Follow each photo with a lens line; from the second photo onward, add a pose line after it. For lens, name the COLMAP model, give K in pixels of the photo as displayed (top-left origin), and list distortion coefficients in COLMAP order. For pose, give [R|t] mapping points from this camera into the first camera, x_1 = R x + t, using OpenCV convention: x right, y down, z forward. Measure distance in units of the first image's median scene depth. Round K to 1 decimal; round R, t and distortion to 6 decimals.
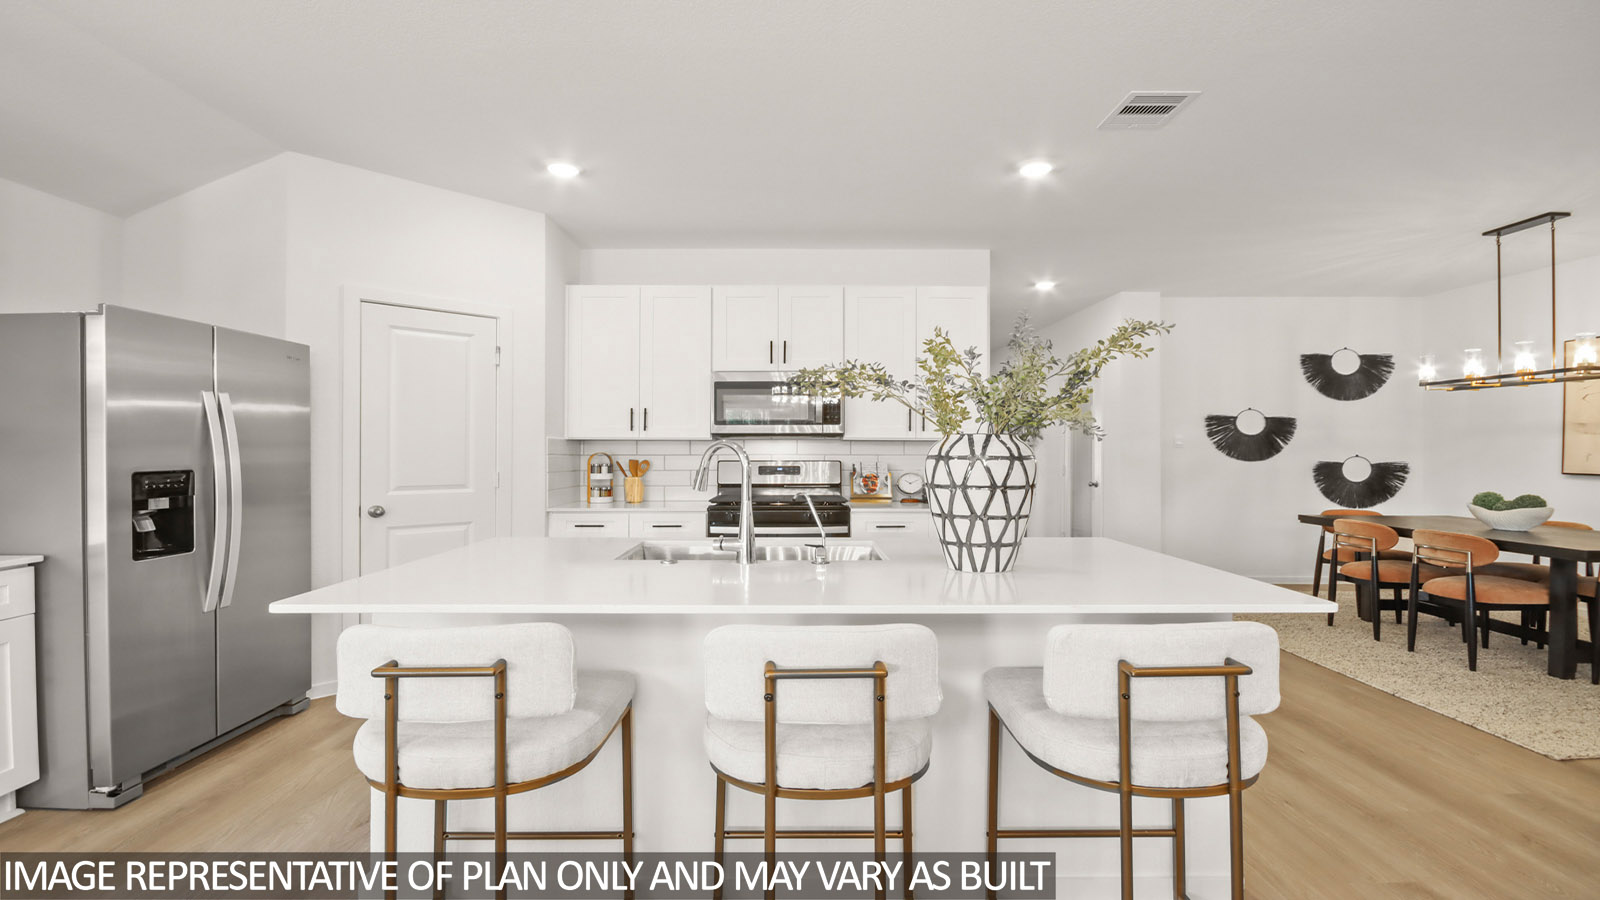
lens RADIAL K [[743.3, 0, 802.5], [0, 743.3, 455.5], [0, 0, 1]] dist [0.000484, 0.000864]
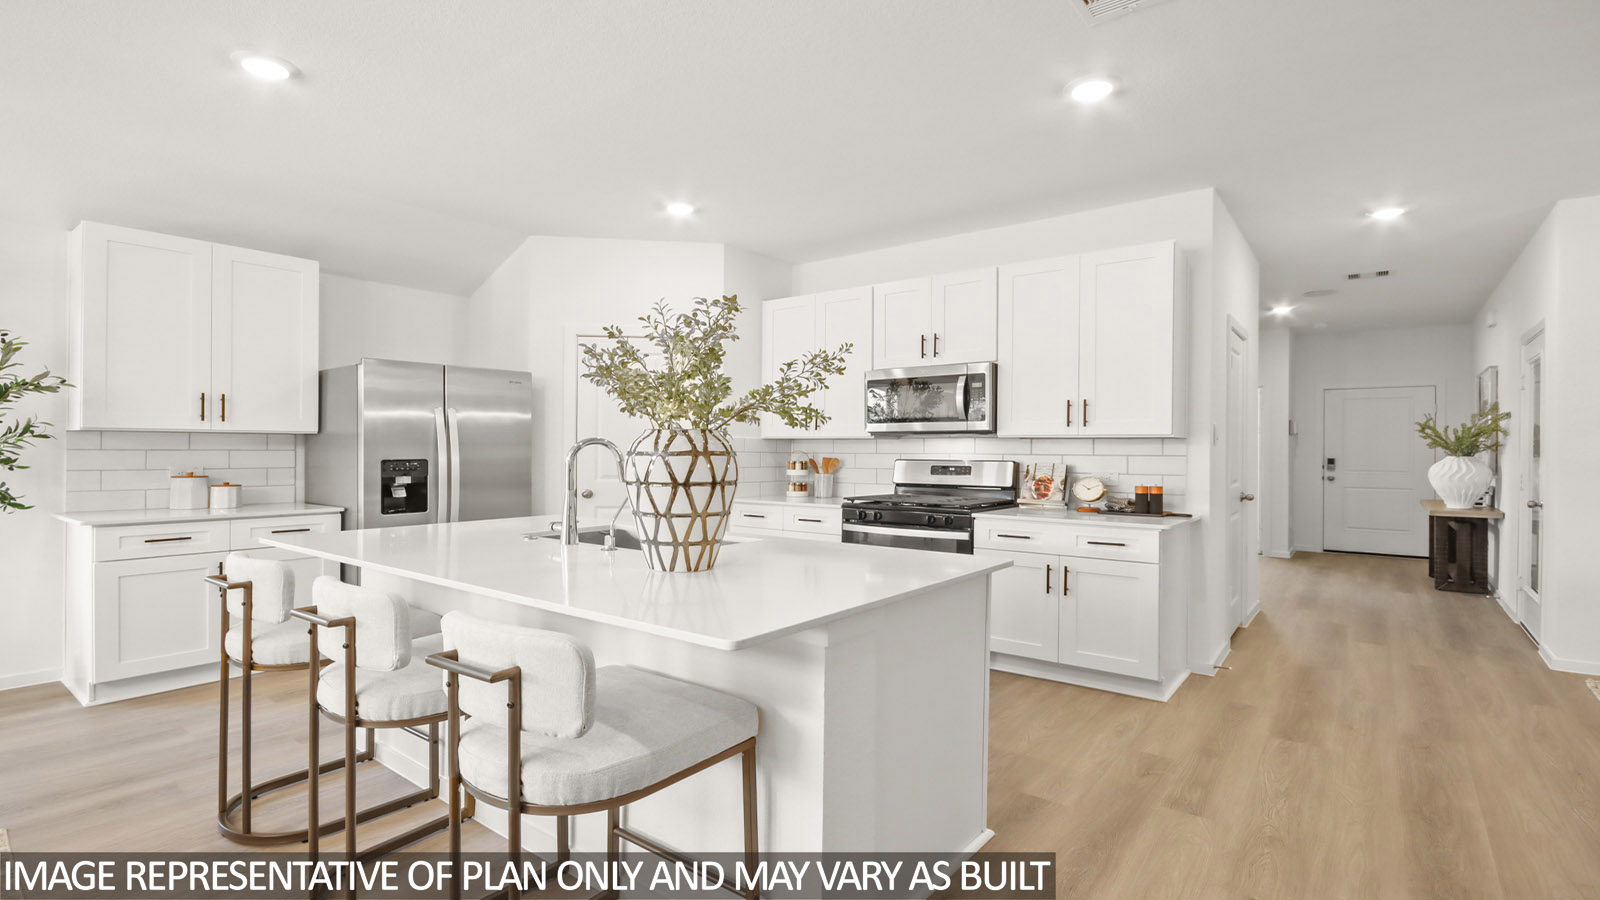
lens RADIAL K [[743.3, 0, 802.5], [0, 743.3, 455.5], [0, 0, 1]] dist [0.000484, 0.000864]
pose [[0.785659, 0.007627, -0.618613, 0.557474], [-0.008939, 0.999960, 0.000976, 0.002593], [0.618595, 0.004763, 0.785695, 0.202736]]
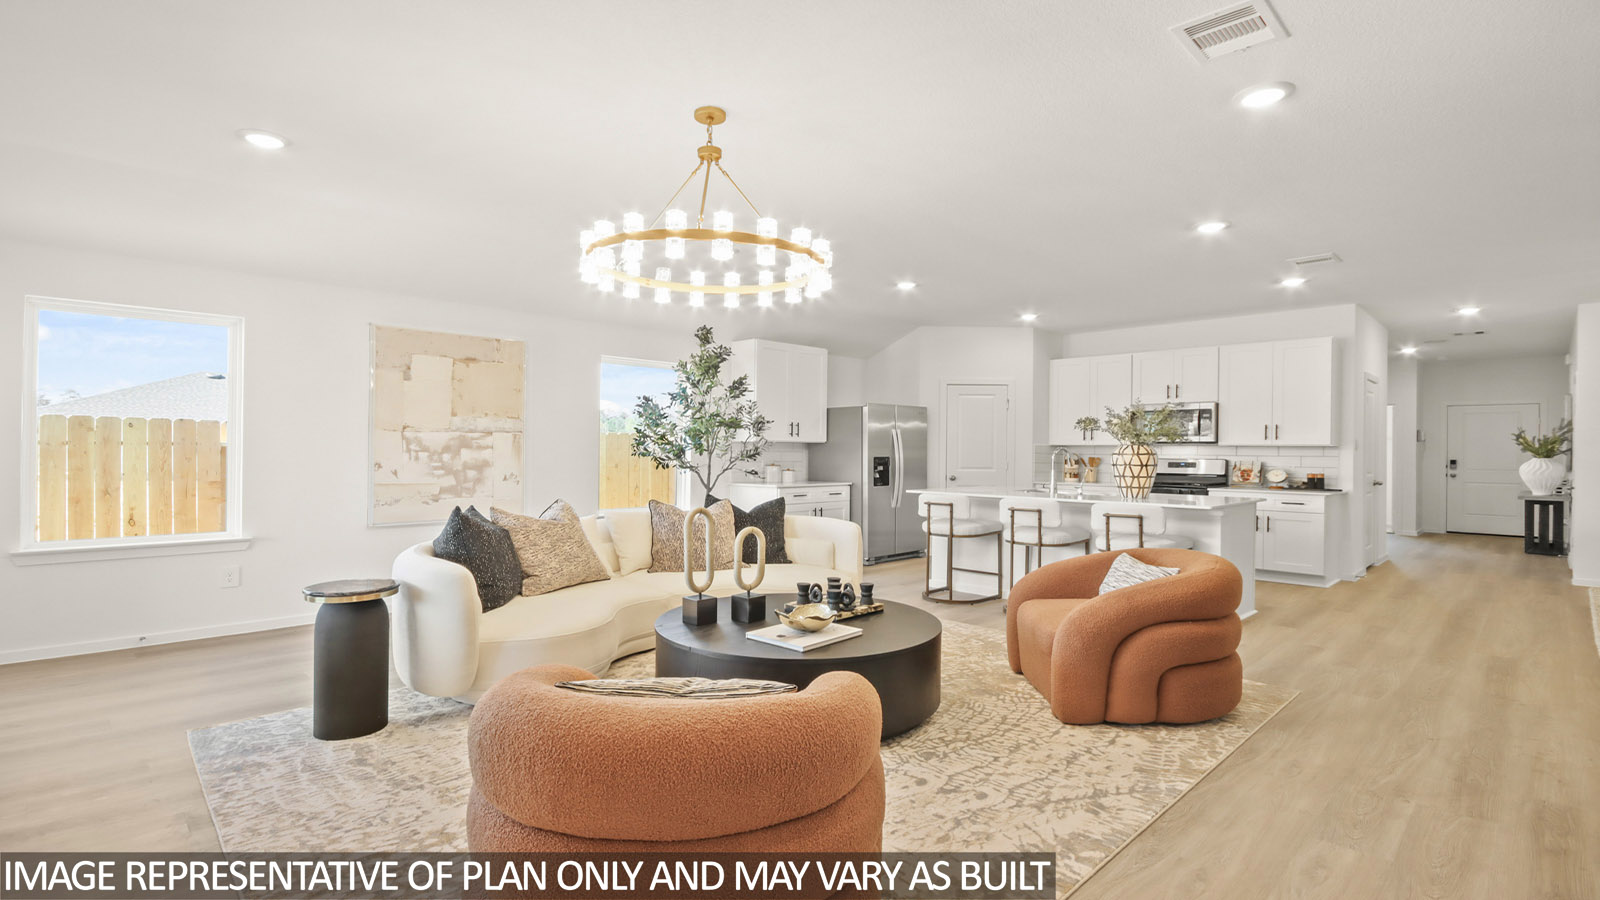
lens RADIAL K [[743.3, 0, 802.5], [0, 743.3, 455.5], [0, 0, 1]] dist [0.000484, 0.000864]
pose [[0.699345, 0.008655, -0.714732, 0.727570], [-0.012177, 0.999926, 0.000194, 0.012796], [0.714681, 0.008567, 0.699398, -0.911318]]
